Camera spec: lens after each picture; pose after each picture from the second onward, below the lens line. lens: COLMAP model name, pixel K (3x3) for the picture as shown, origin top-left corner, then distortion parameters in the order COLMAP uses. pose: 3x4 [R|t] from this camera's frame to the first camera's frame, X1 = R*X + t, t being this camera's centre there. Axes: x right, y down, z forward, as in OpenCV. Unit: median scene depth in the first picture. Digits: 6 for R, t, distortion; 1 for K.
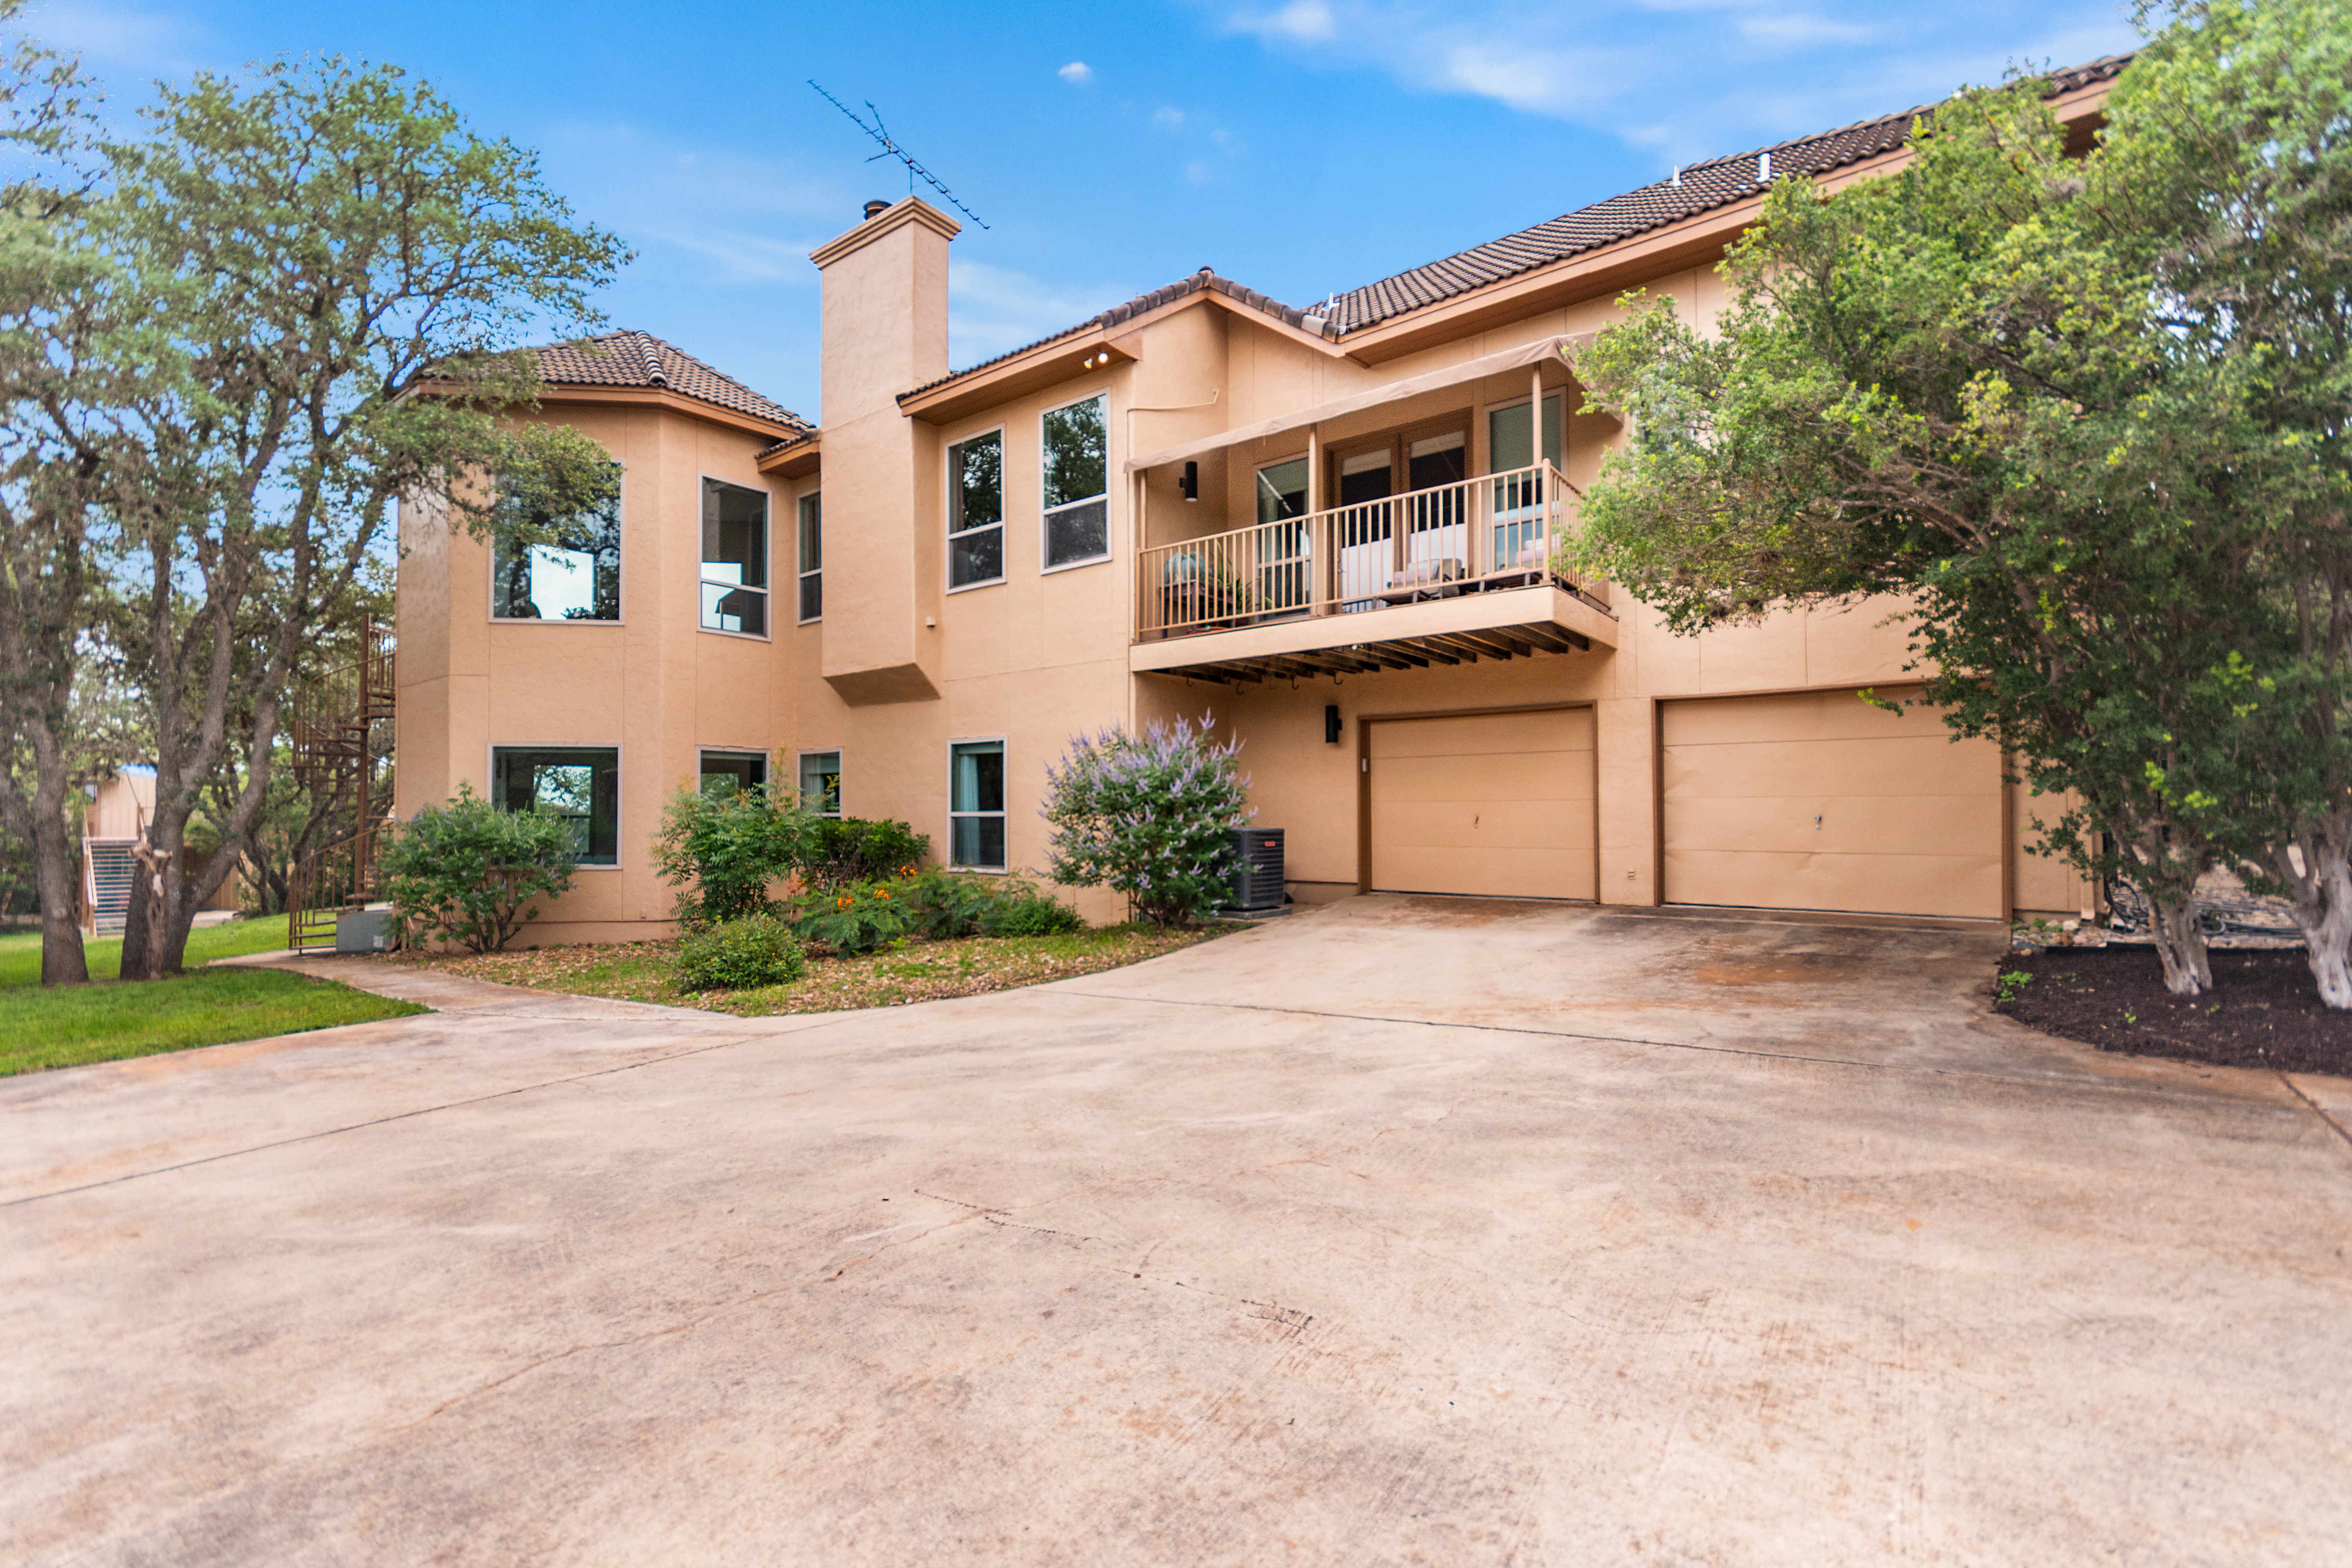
lens RADIAL K [[1034.2, 0, 1170.7], [0, 1034.2, 794.4], [0, 0, 1]] dist [0.000153, 0.000057]
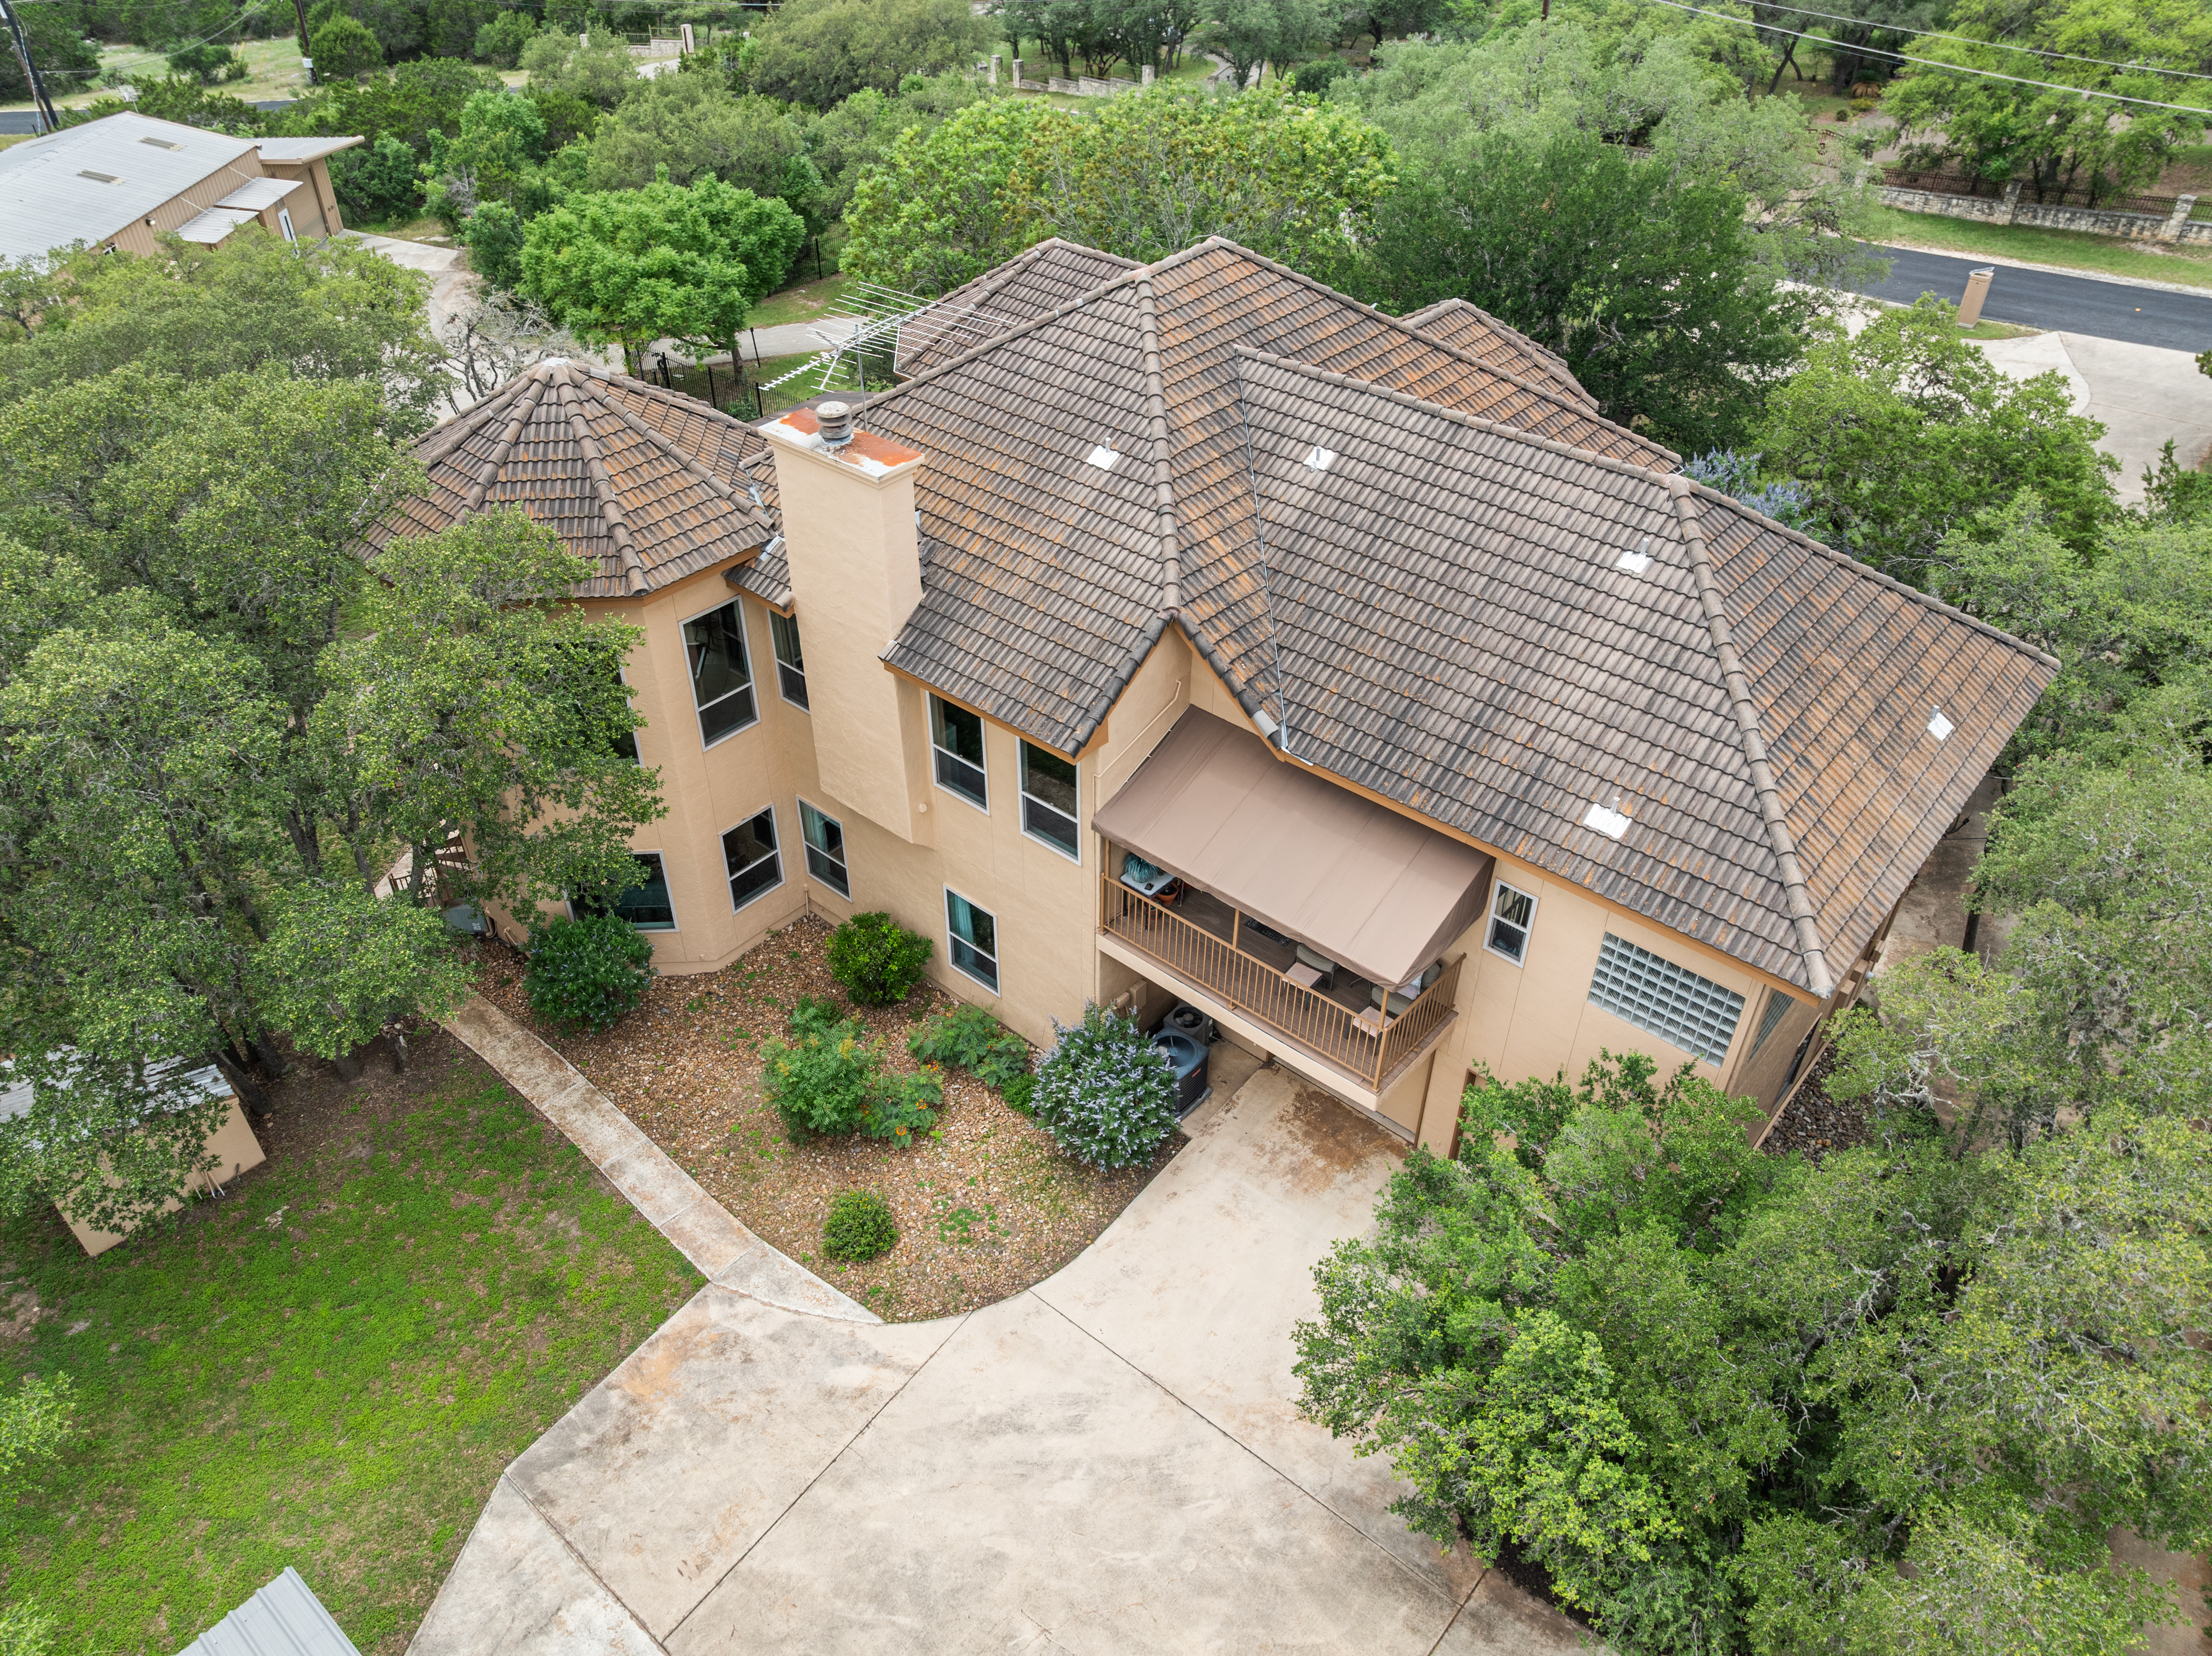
lens RADIAL K [[1569.4, 0, 1093.3], [0, 1569.4, 830.2], [0, 0, 1]] dist [-0.044145, 0.024467]
pose [[0.998415, 0.032894, -0.045657, 0.034783], [0.002624, 0.783265, 0.621683, -1.249982], [0.056211, -0.620818, 0.781937, -0.356874]]
